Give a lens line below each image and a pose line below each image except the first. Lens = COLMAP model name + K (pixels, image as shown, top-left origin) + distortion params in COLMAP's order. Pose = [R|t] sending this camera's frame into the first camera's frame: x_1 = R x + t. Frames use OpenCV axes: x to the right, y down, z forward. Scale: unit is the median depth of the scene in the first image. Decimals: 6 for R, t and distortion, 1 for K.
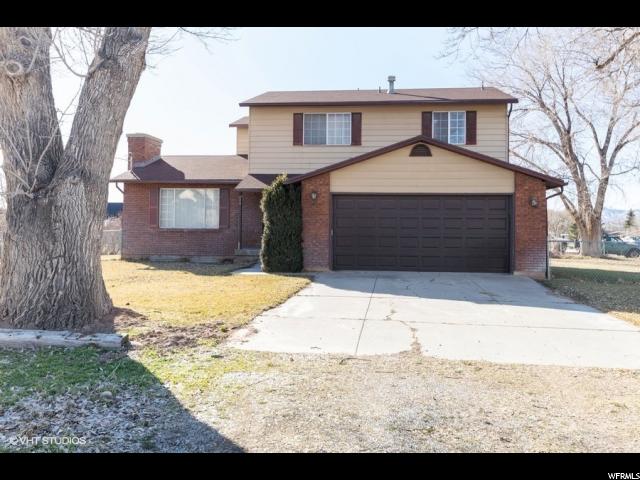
lens RADIAL K [[558.3, 0, 320.1], [0, 558.3, 238.7], [0, 0, 1]] dist [-0.008814, -0.001631]
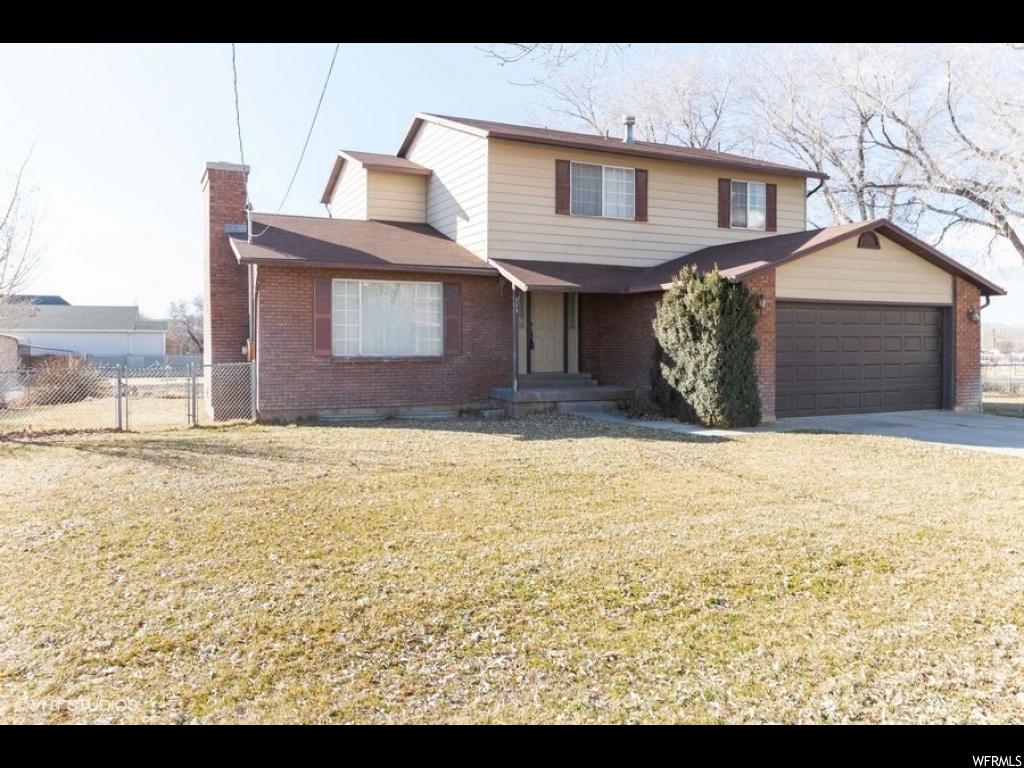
lens RADIAL K [[824.5, 0, 512.0], [0, 824.5, 382.8], [0, 0, 1]] dist [-0.001542, -0.000237]
pose [[0.840858, -0.036137, 0.540049, -0.575666], [0.019510, 0.999144, 0.036479, -0.019846], [-0.540905, -0.020137, 0.840843, 0.284381]]
